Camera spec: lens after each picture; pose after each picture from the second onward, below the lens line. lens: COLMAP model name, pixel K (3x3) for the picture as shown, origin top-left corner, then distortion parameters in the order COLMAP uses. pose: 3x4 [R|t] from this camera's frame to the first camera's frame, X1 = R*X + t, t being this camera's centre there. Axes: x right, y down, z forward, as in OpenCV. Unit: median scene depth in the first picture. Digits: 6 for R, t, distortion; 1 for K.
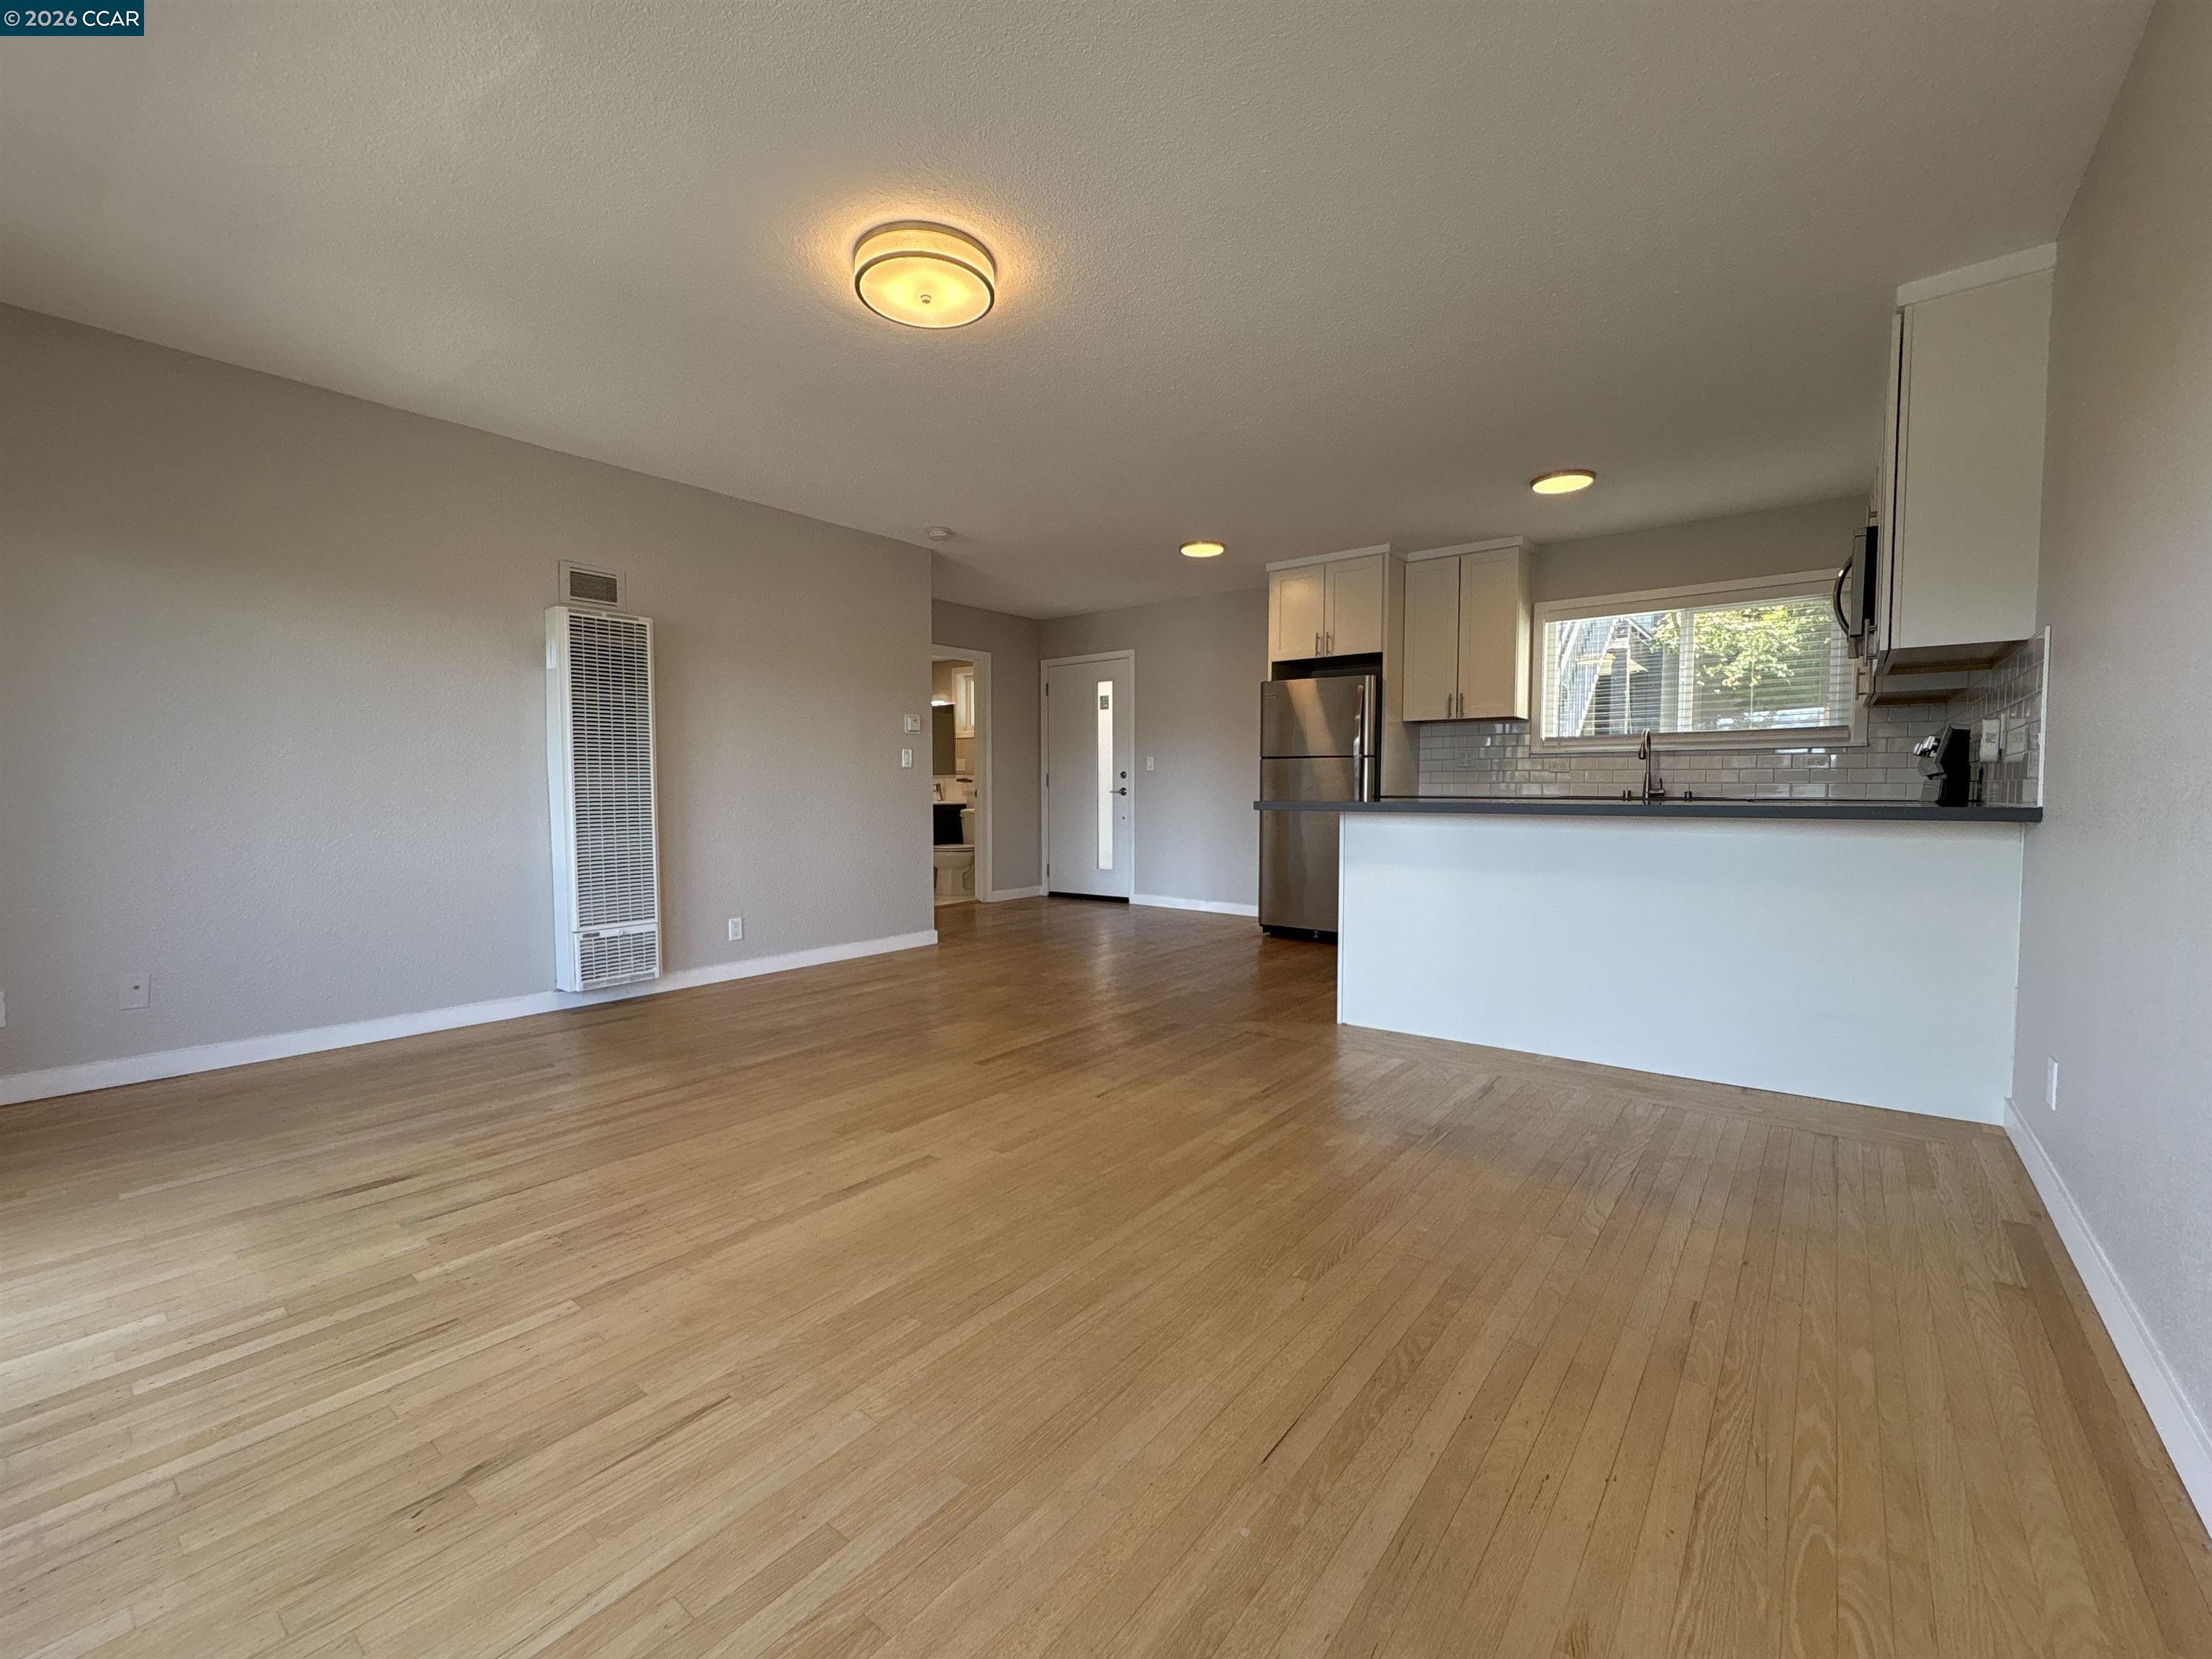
lens RADIAL K [[920.7, 0, 1106.0], [0, 920.7, 829.5], [0, 0, 1]] dist [0.002485, -0.000249]
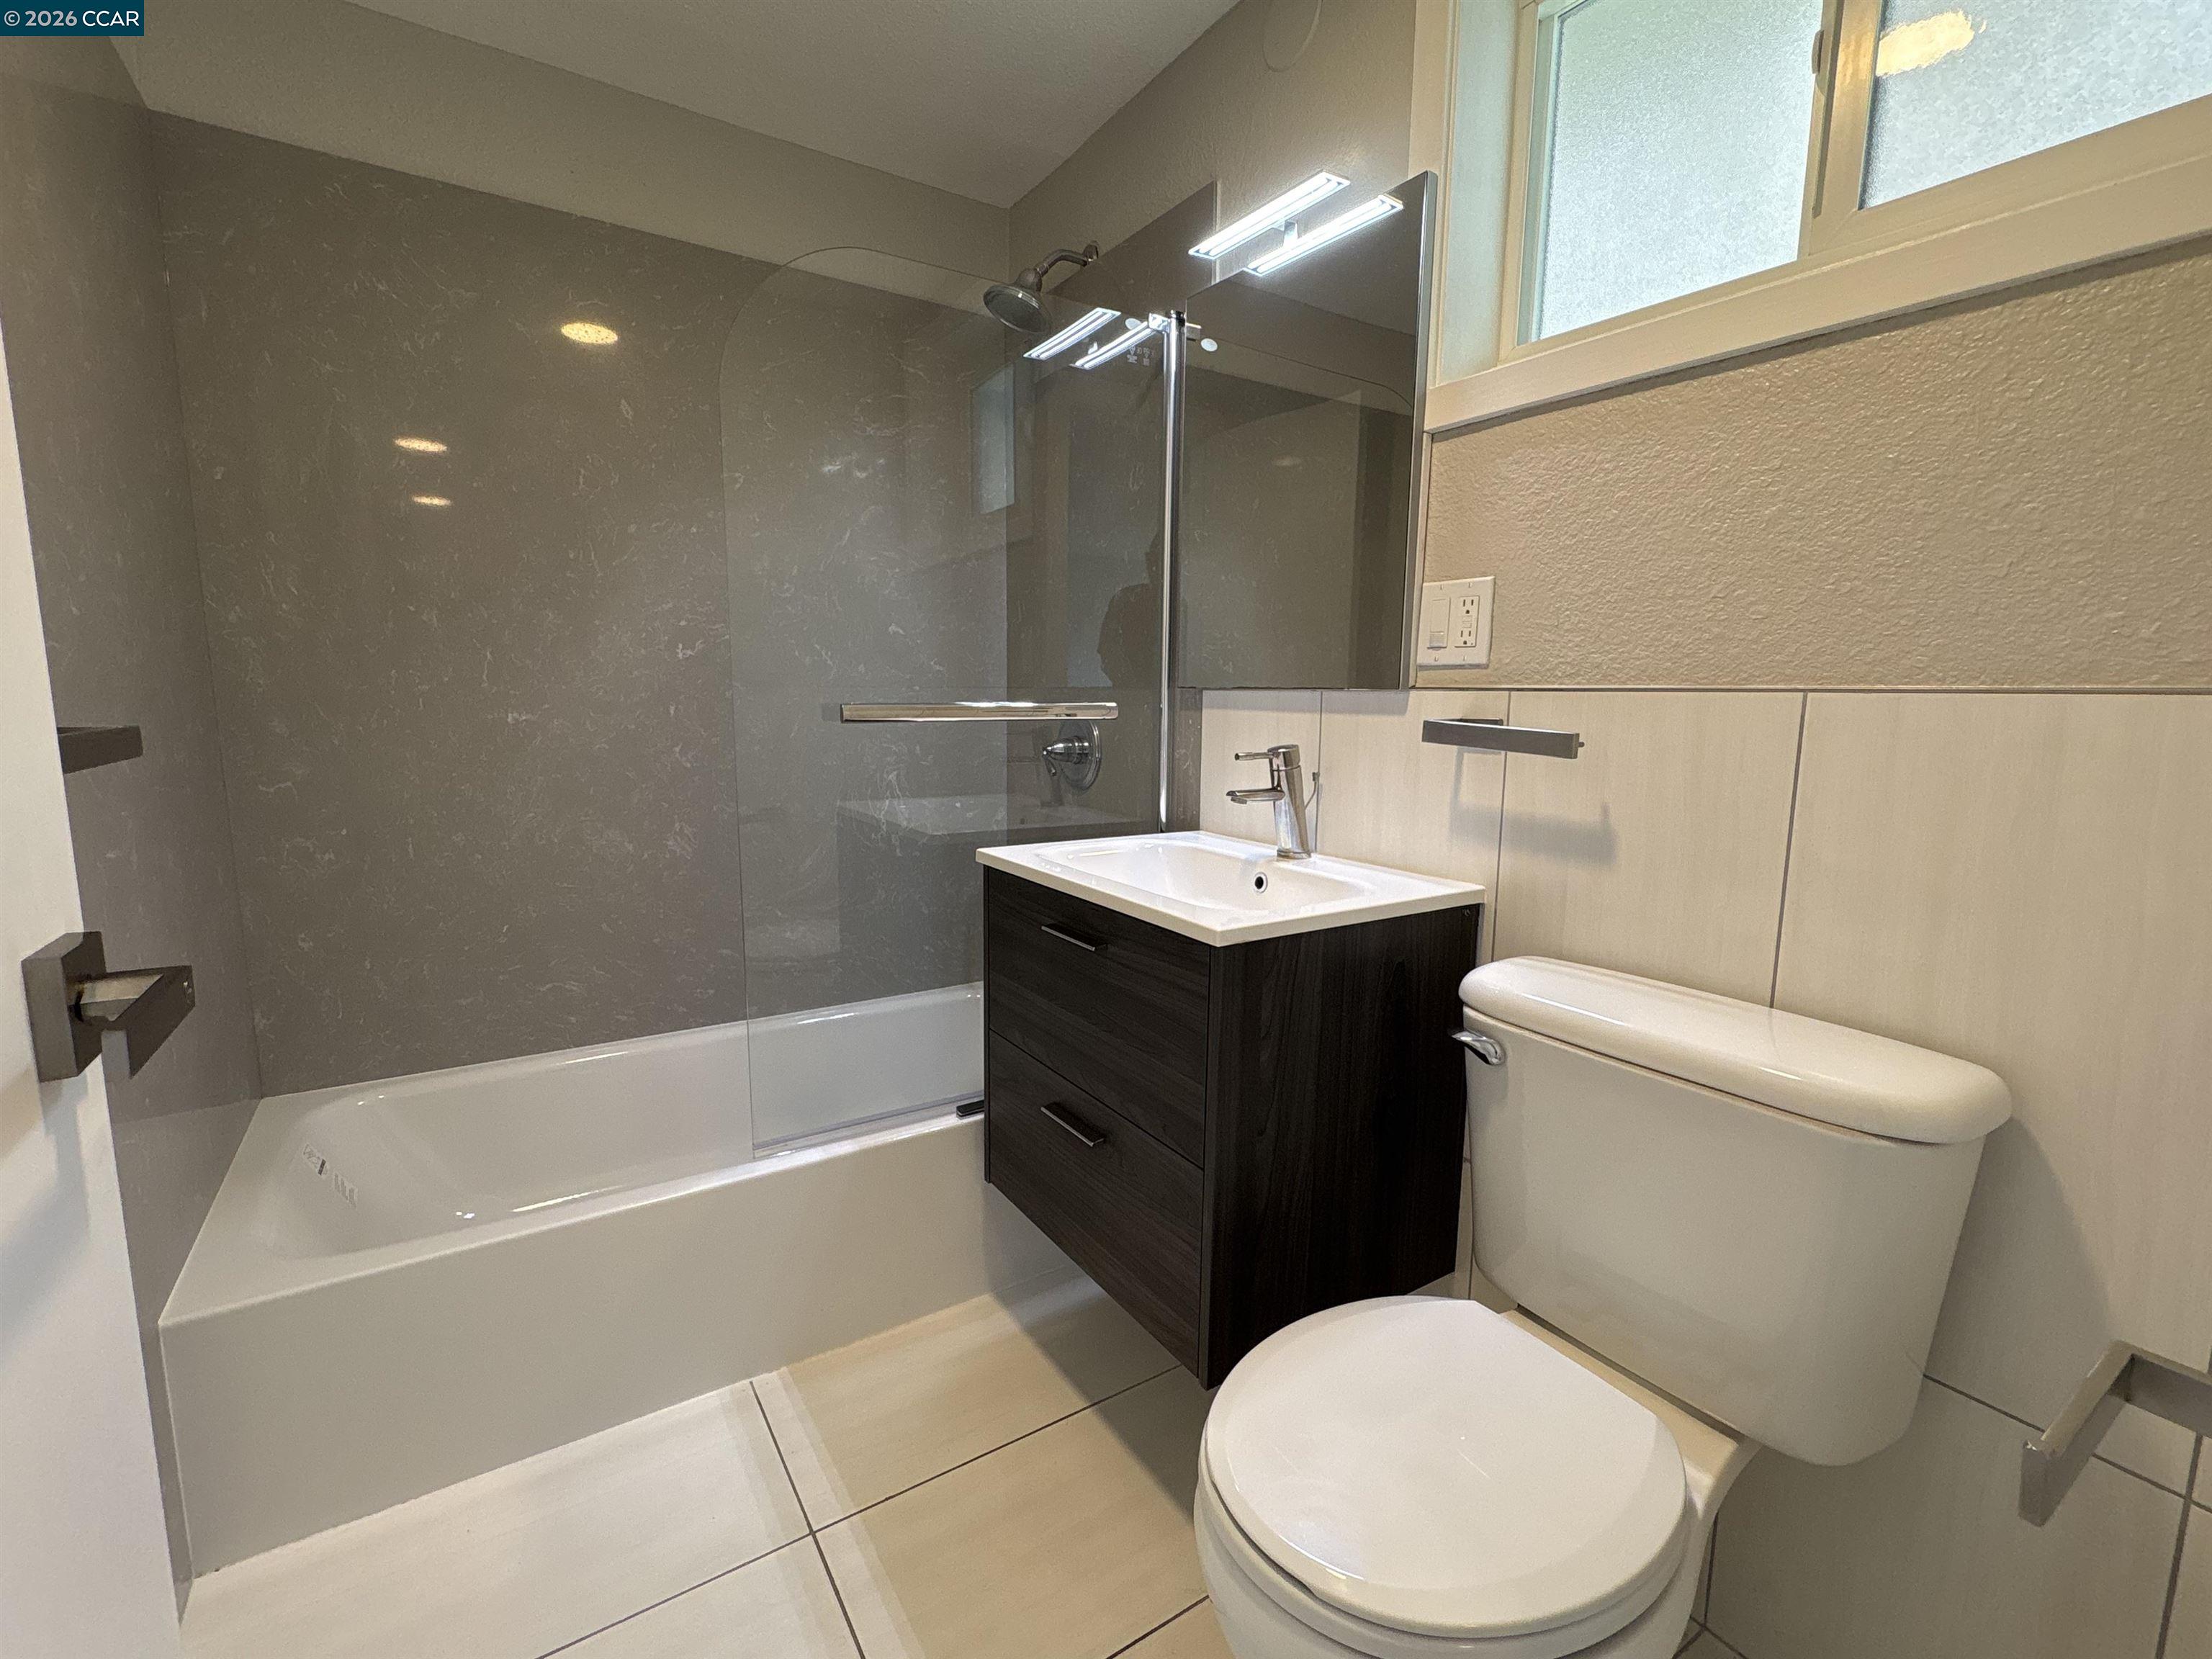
lens RADIAL K [[969.2, 0, 1106.0], [0, 969.2, 829.5], [0, 0, 1]] dist [-0.000113, -0.000015]
pose [[0.949283, 0.053612, -0.309818, -0.240835], [-0.025769, 0.995307, 0.093274, -0.076338], [0.313365, -0.080559, 0.946210, 1.266260]]
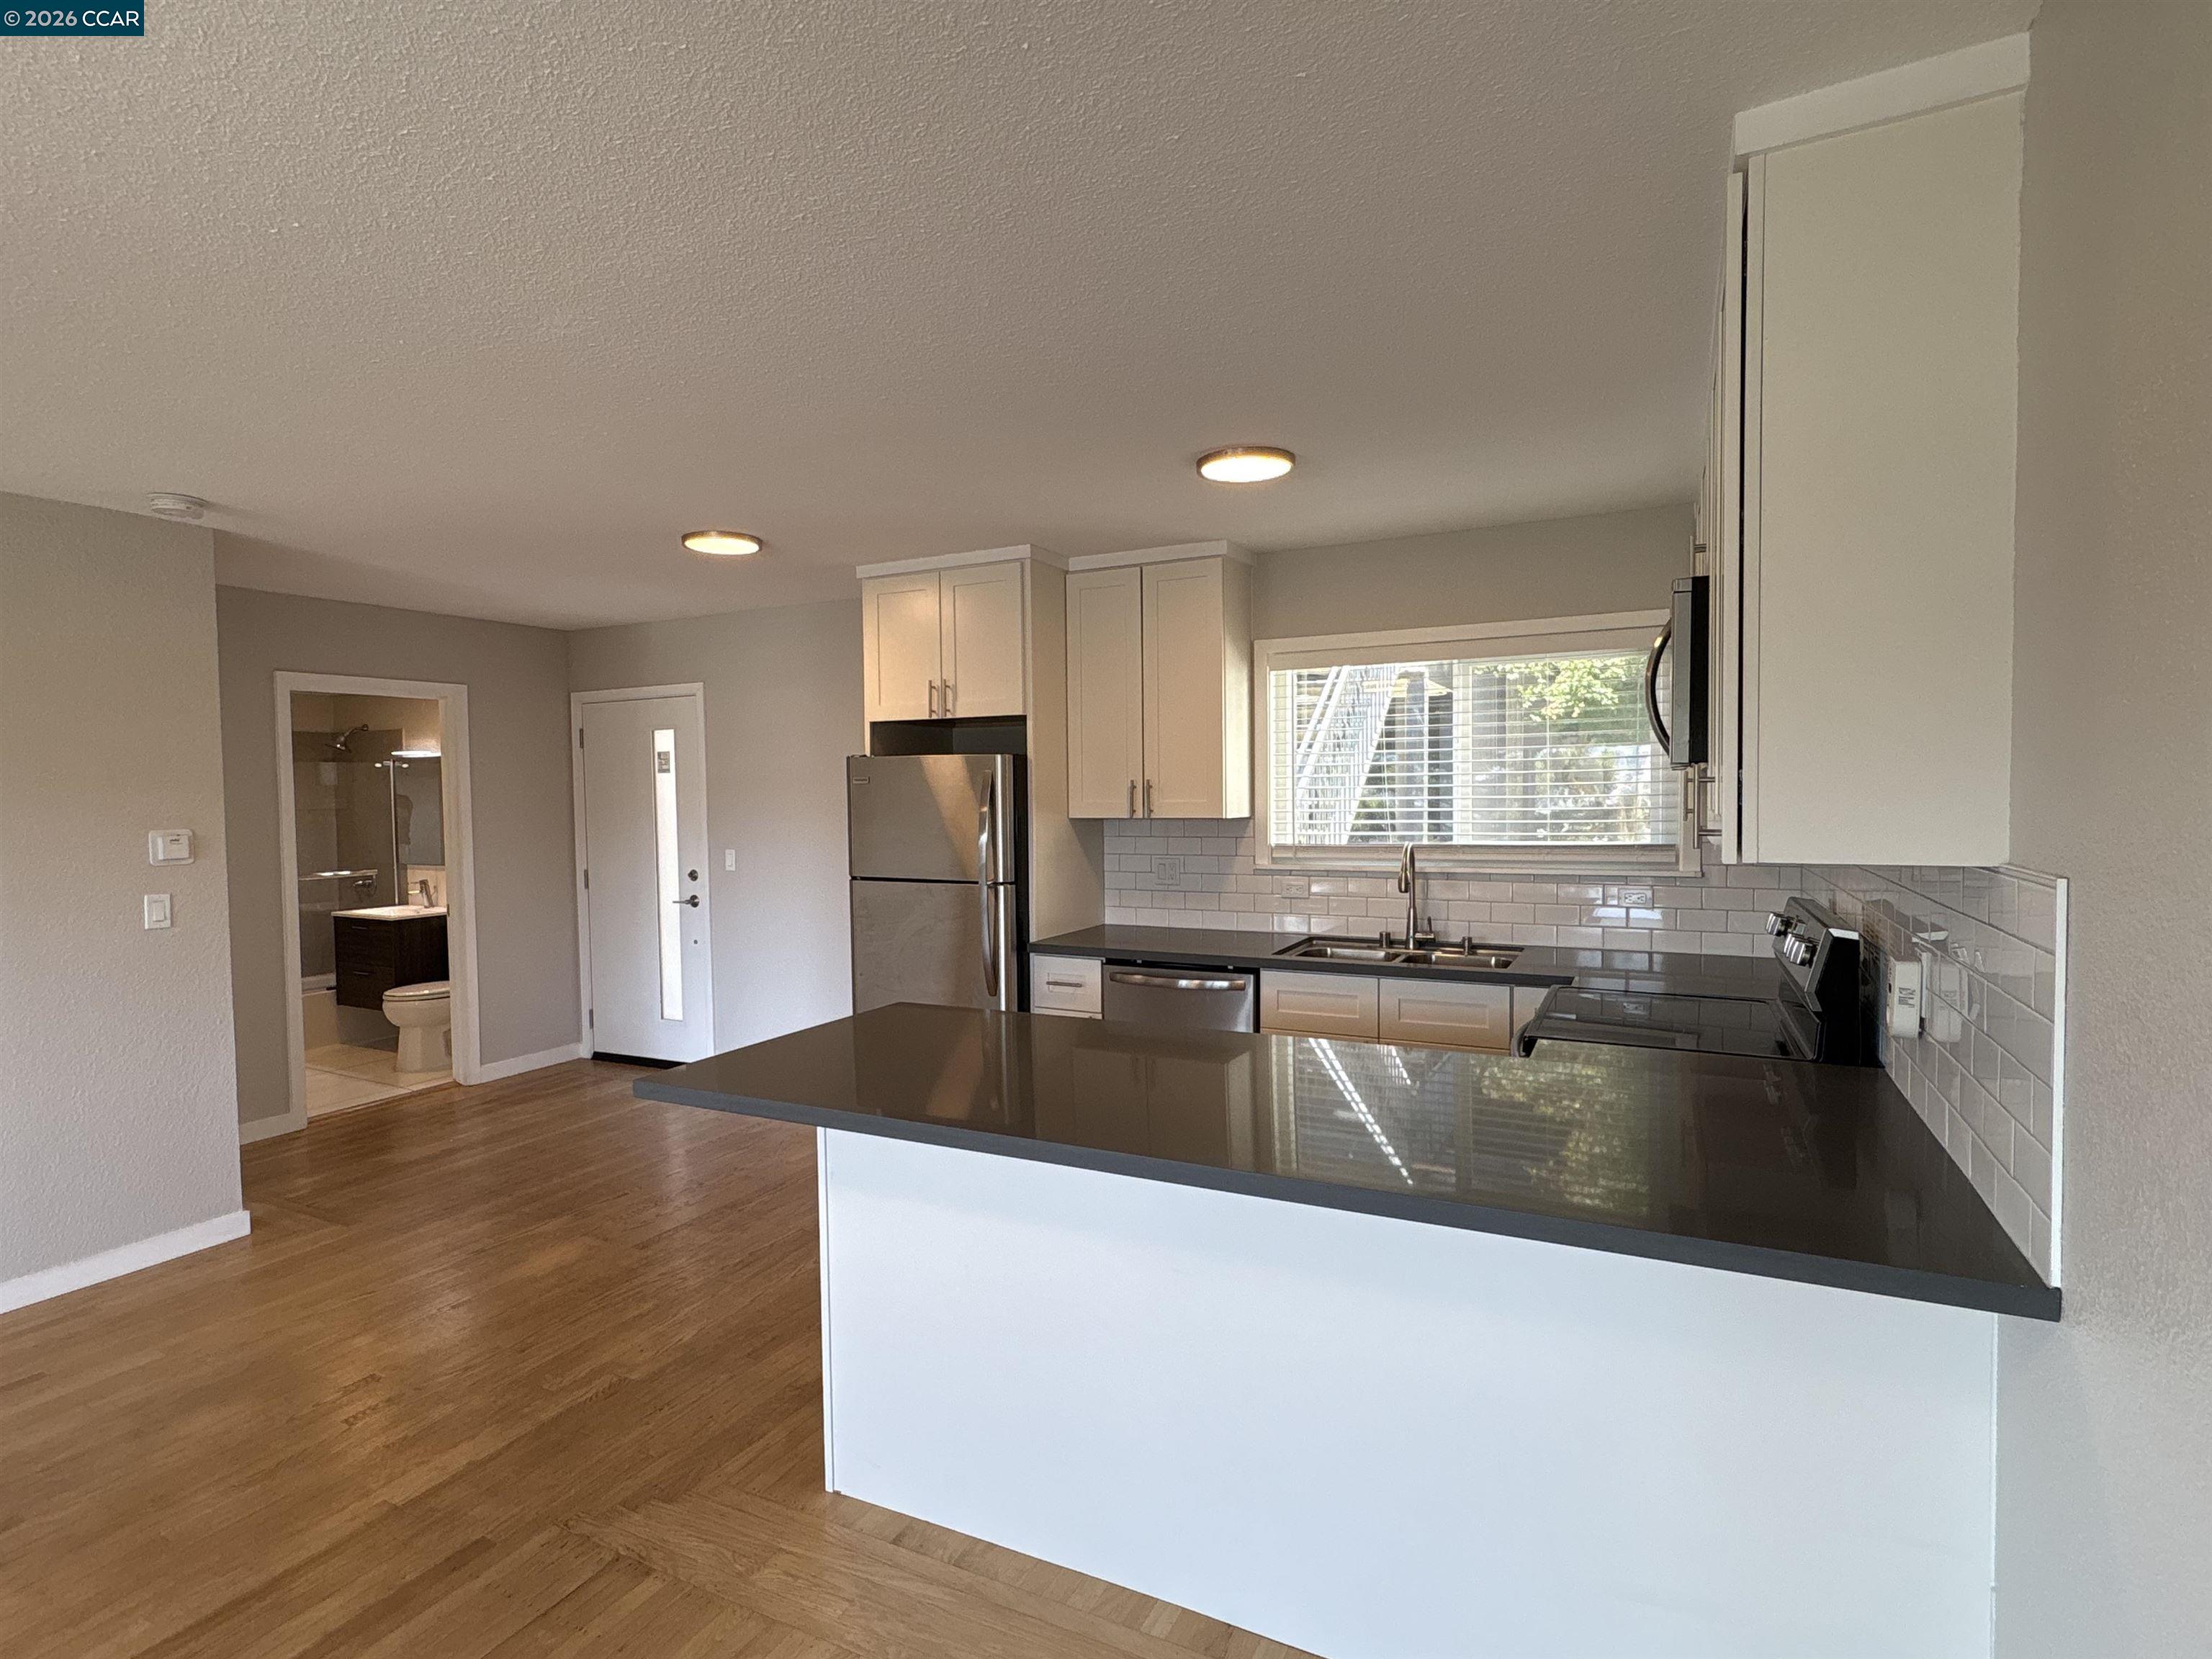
lens RADIAL K [[1107.1, 0, 1108.6], [0, 1107.1, 827.5], [0, 0, 1]] dist [0.000178, 0.000992]
pose [[0.980125, -0.020084, 0.197359, 0.199503], [0.022204, 0.999717, -0.008536, -0.105232], [-0.197132, 0.012749, 0.980294, 0.240798]]
